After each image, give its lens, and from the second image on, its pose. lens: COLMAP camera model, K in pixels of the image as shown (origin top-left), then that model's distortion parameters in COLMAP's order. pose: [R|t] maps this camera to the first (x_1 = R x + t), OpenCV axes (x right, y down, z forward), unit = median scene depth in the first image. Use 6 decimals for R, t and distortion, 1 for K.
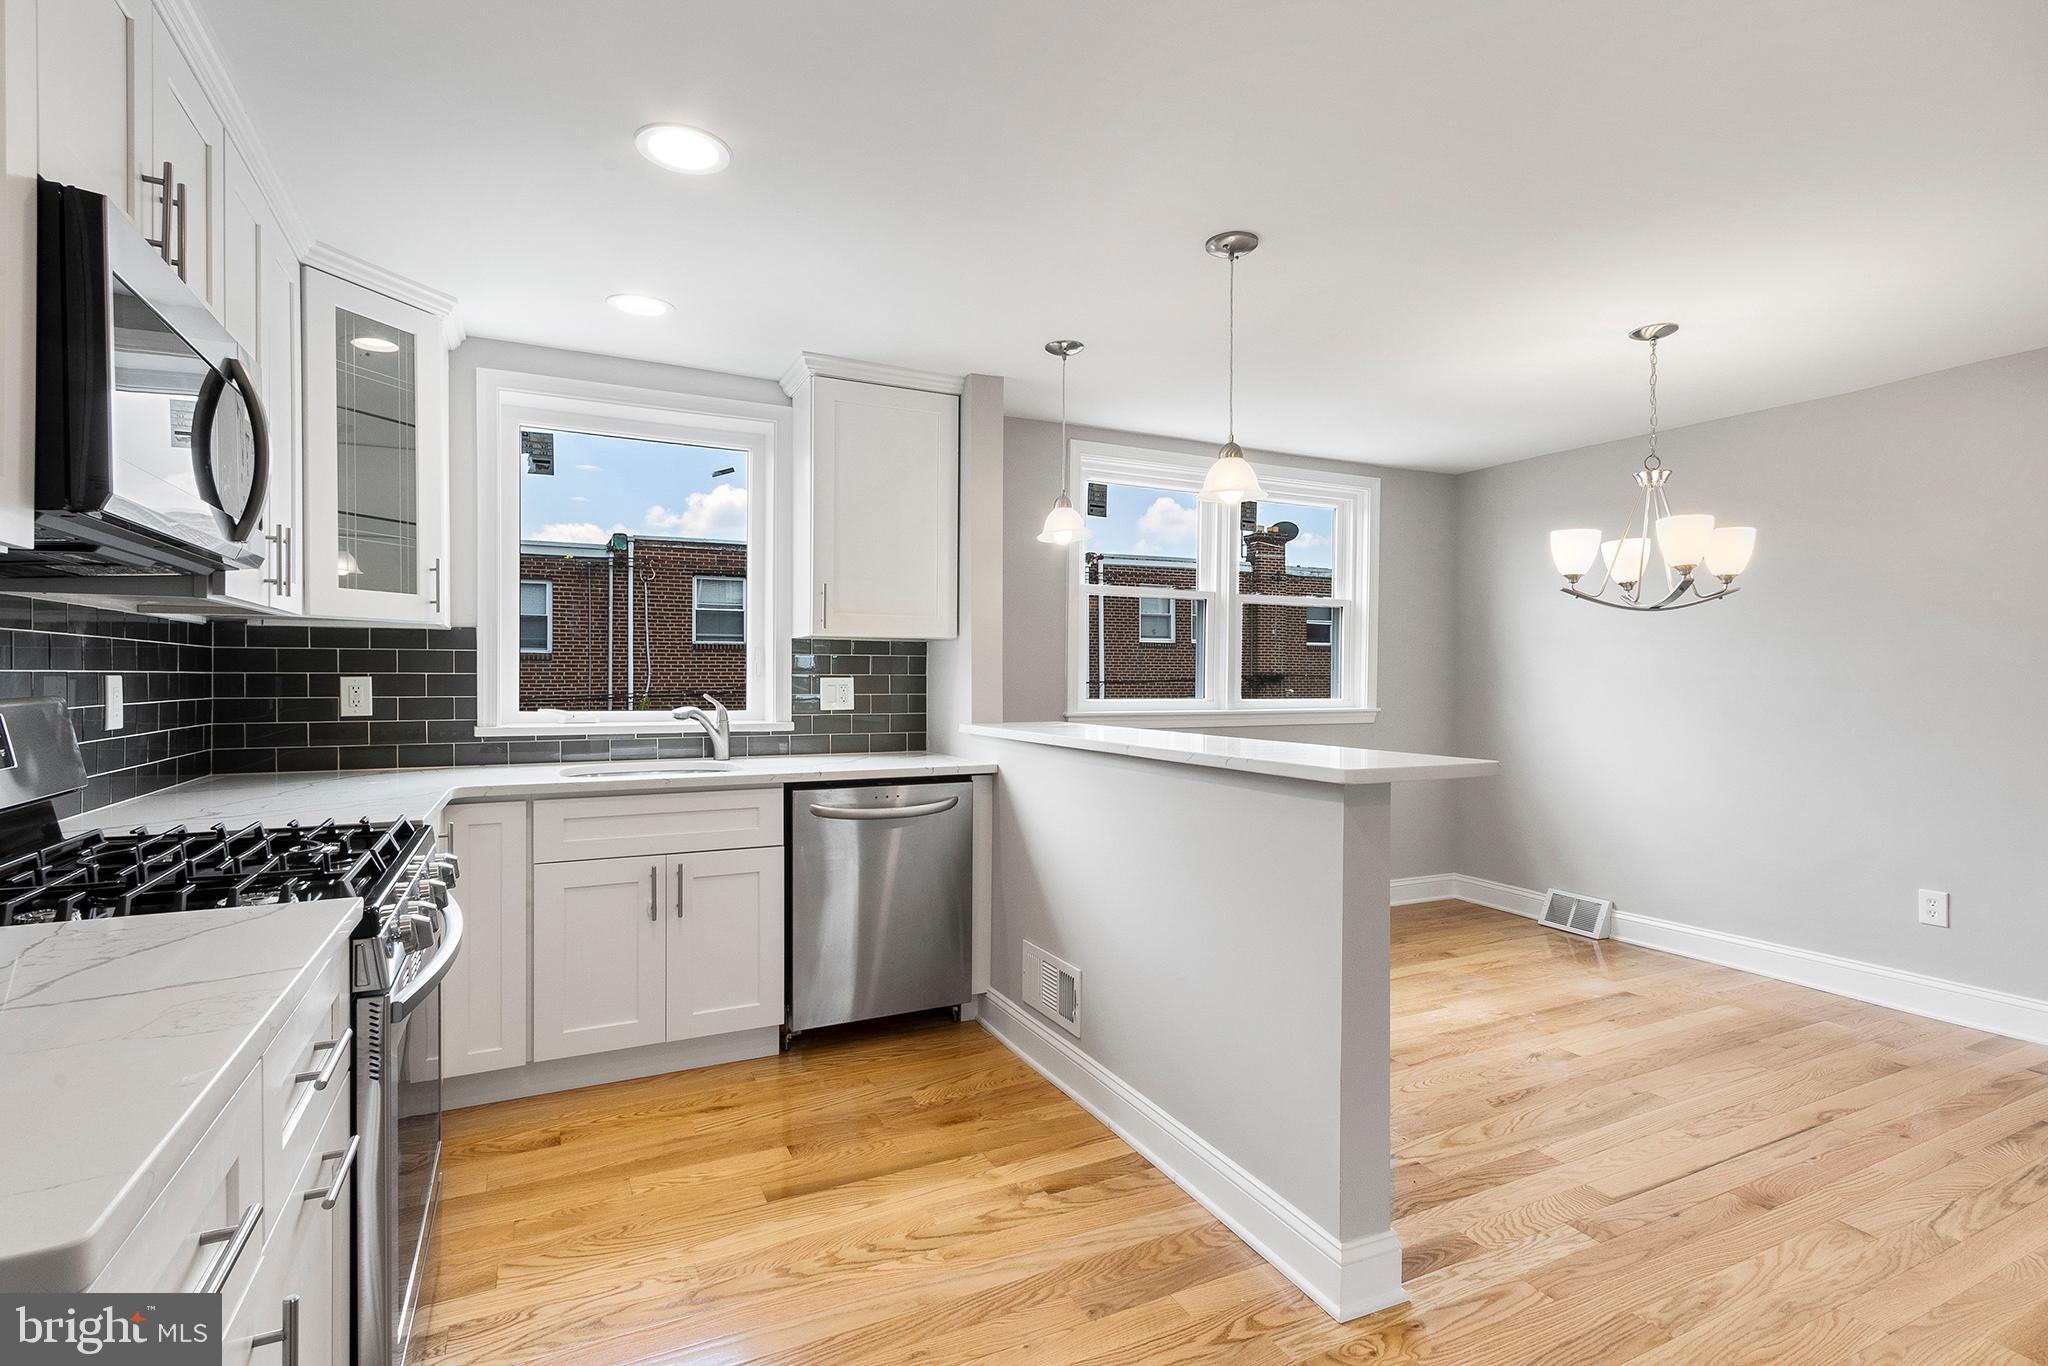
lens RADIAL K [[966.0, 0, 1024.0], [0, 966.0, 683.0], [0, 0, 1]] dist [-0.001438, -0.001630]
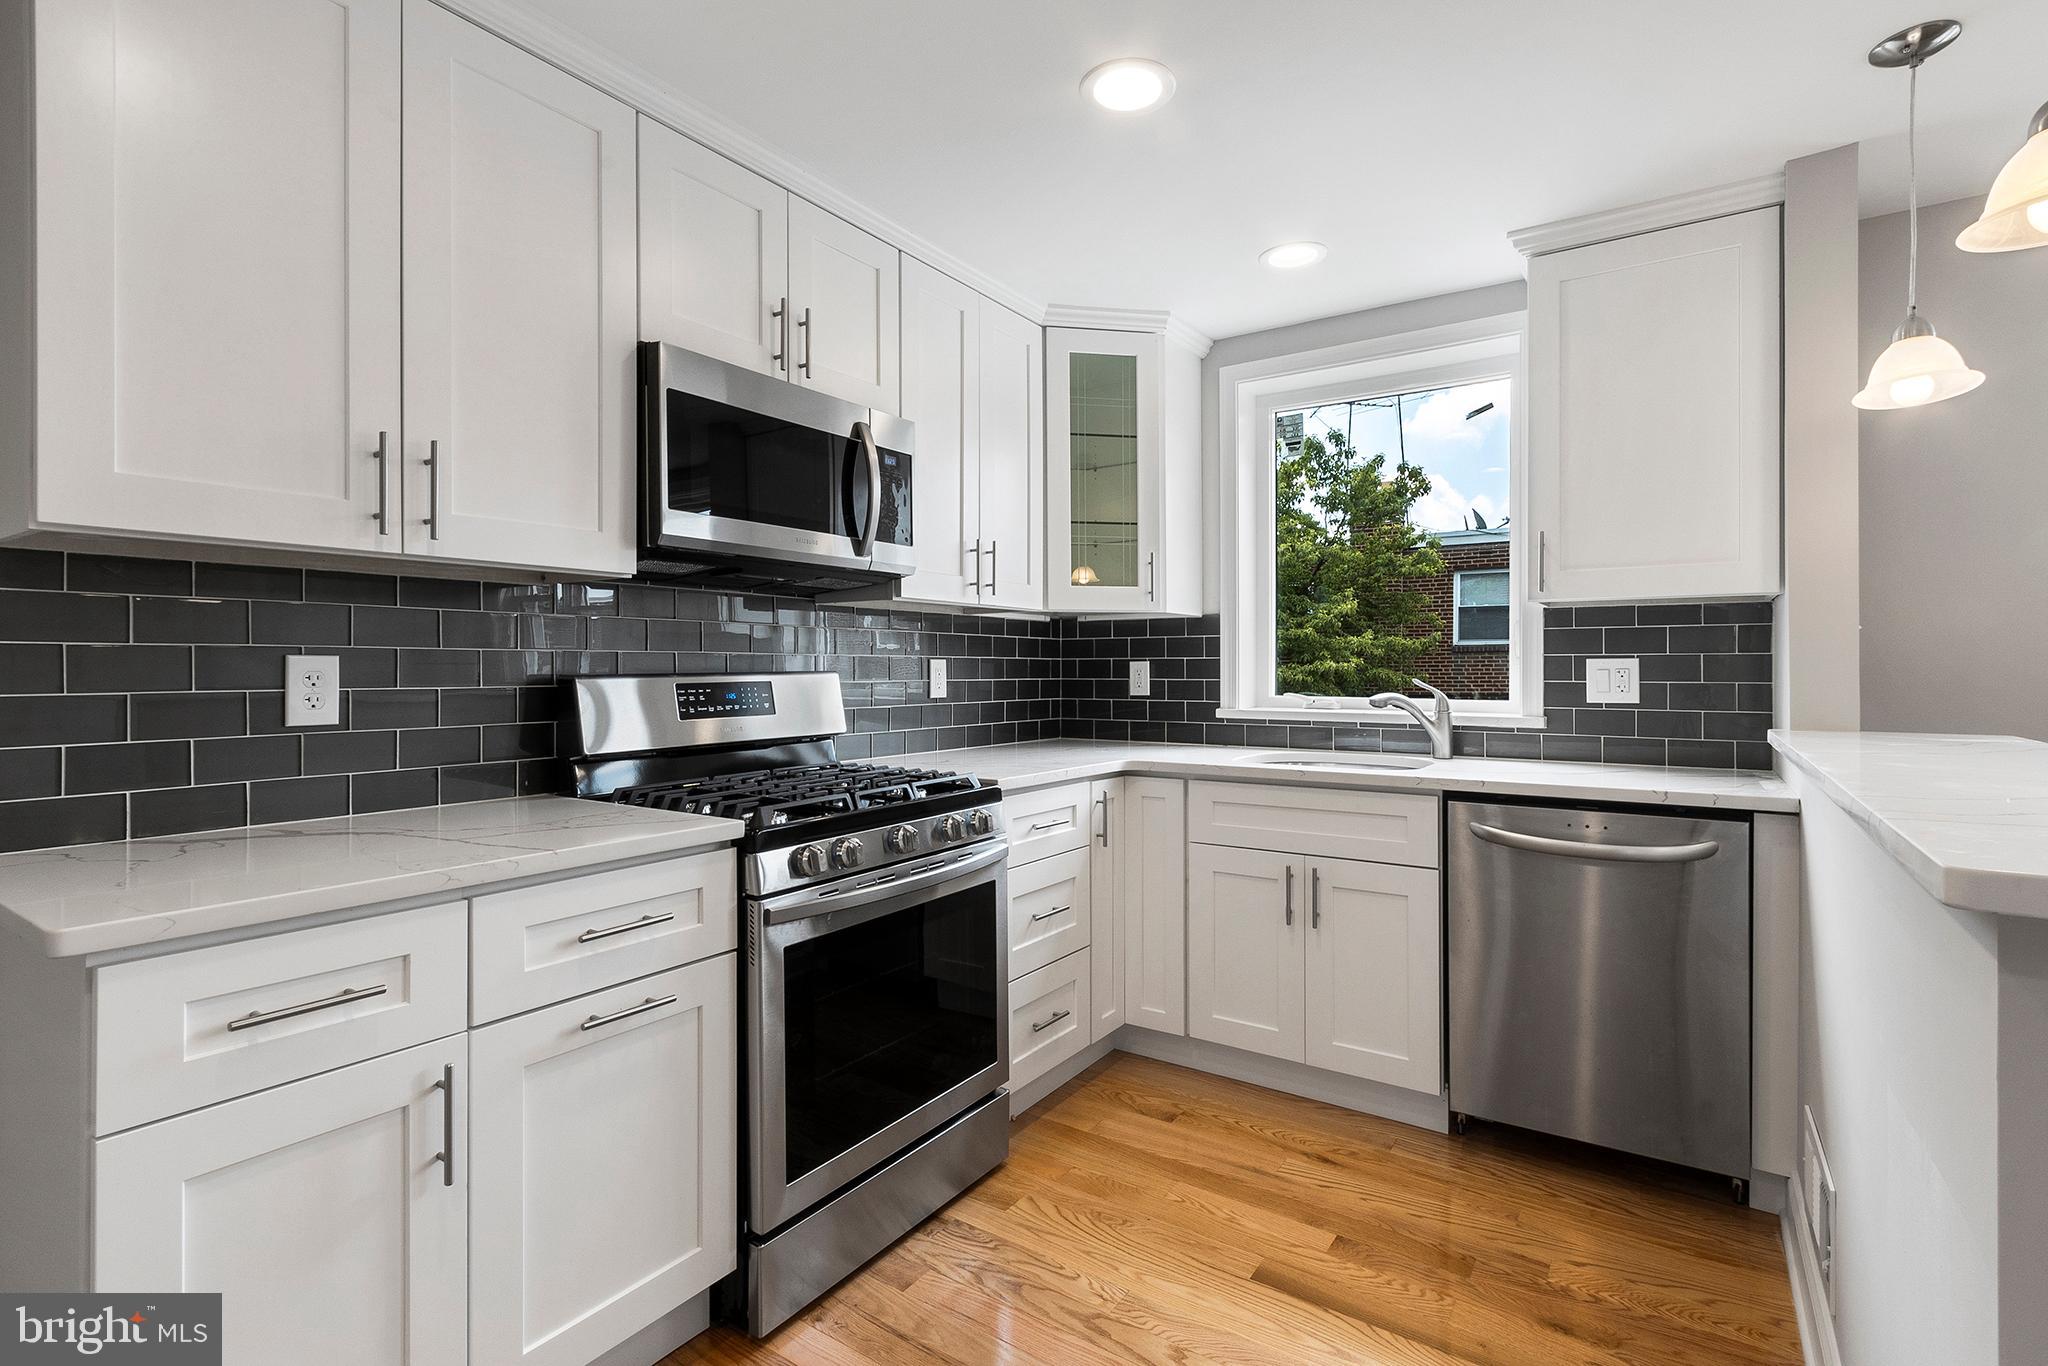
lens RADIAL K [[982.1, 0, 988.7], [0, 982.1, 669.2], [0, 0, 1]] dist [-0.004233, -0.000763]
pose [[0.476353, -0.002470, -0.879251, 0.263338], [-0.004264, 0.999978, -0.005119, 0.009467], [0.879244, 0.006187, 0.476331, 0.274276]]
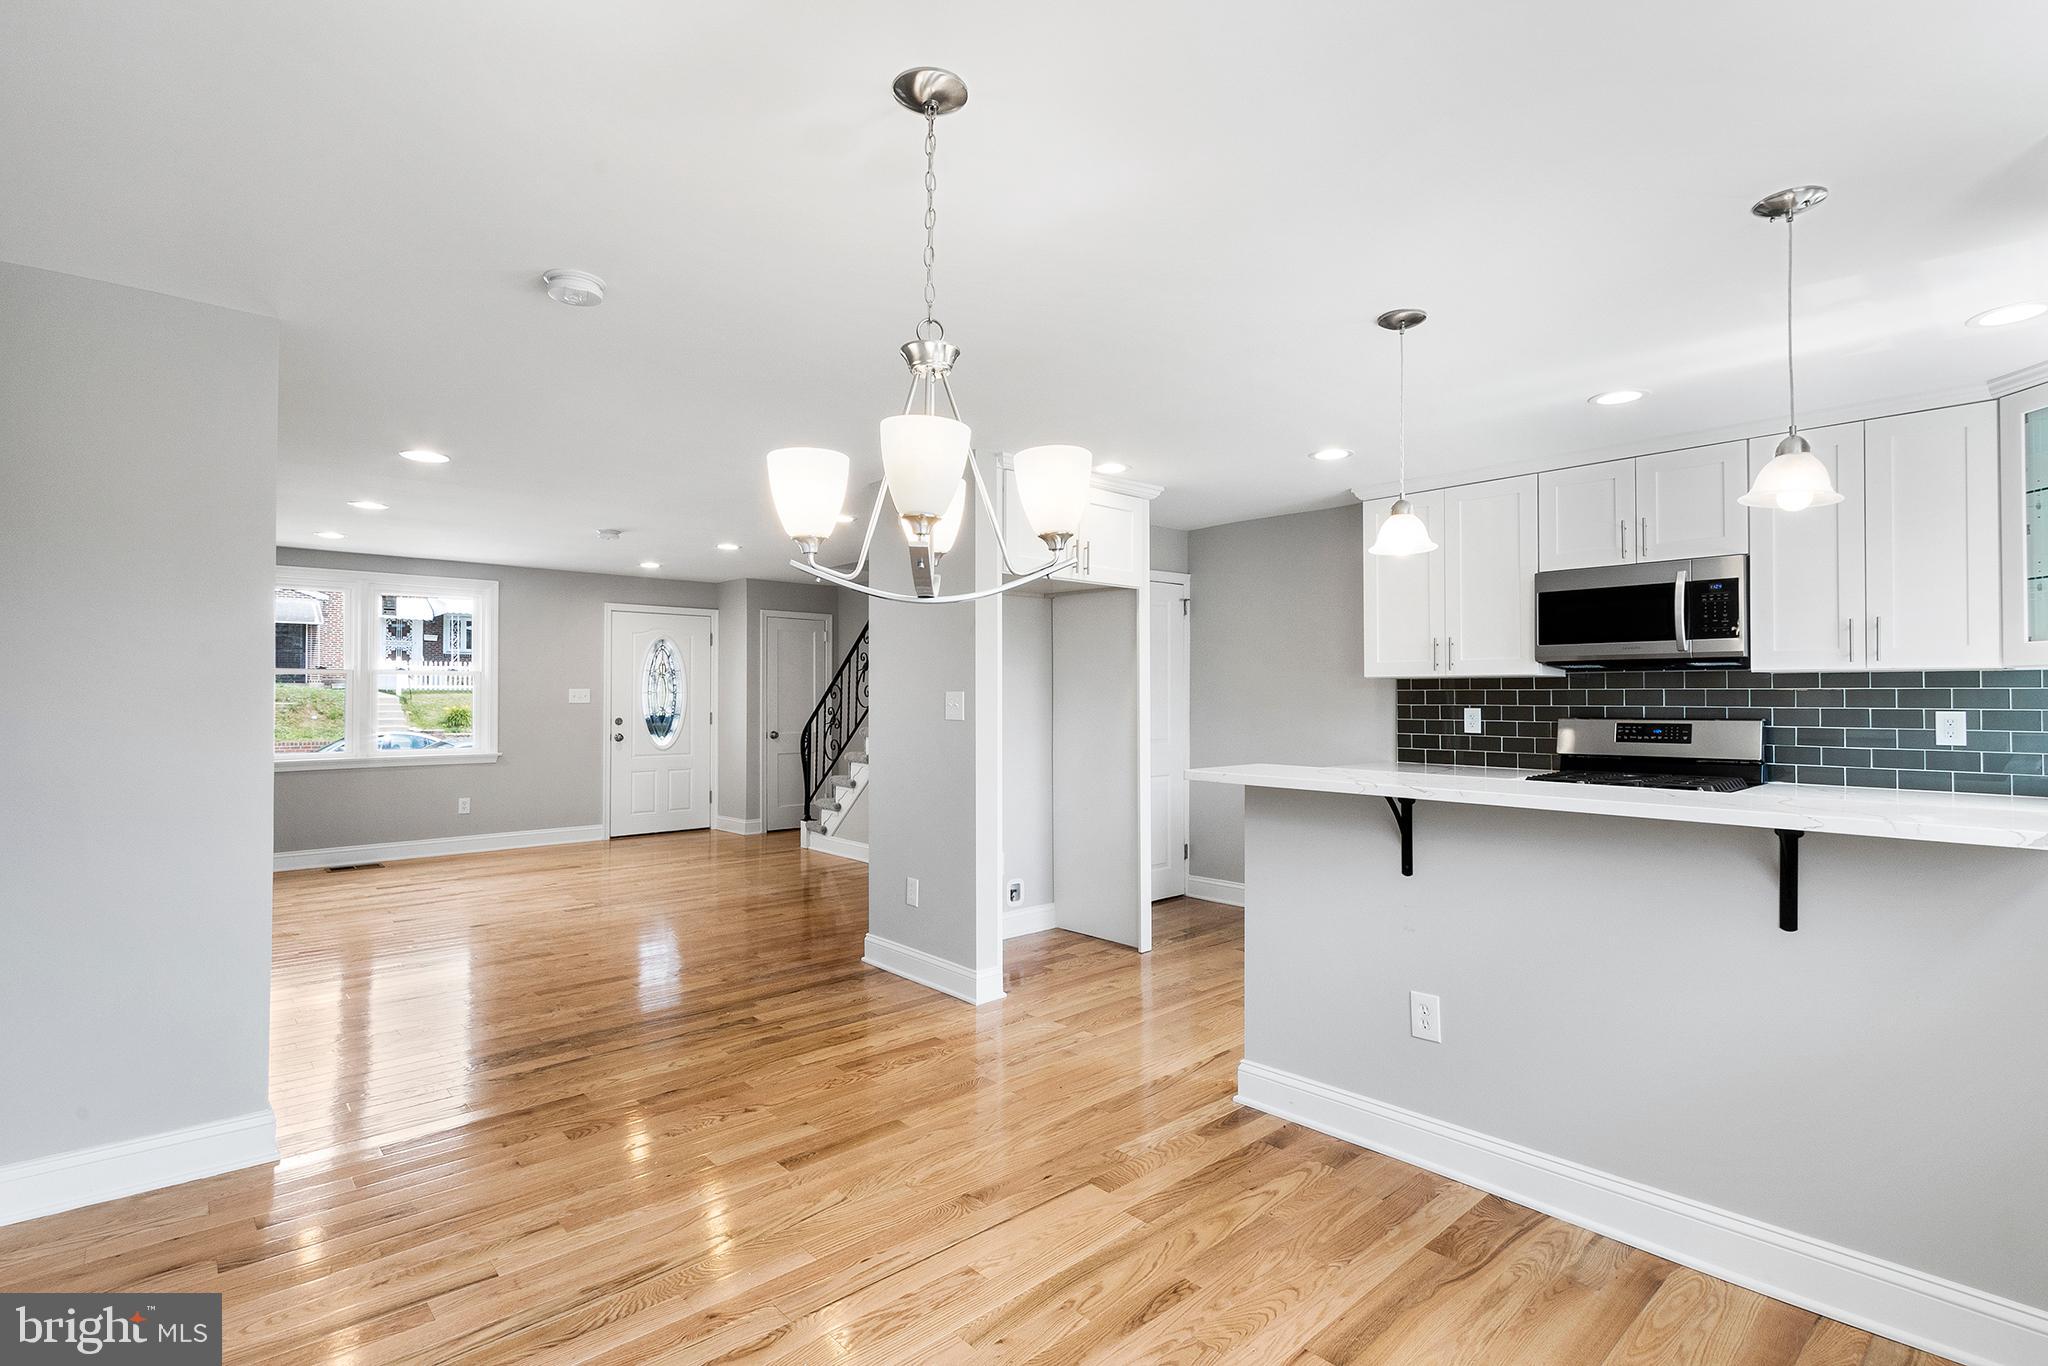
lens RADIAL K [[1008.1, 0, 1046.4], [0, 1008.1, 684.0], [0, 0, 1]] dist [-0.003878, -0.001702]
pose [[-0.959696, -0.006495, -0.280964, 0.698003], [-0.005202, 0.999972, -0.005348, -0.025852], [0.280991, -0.003671, -0.959703, 1.538087]]
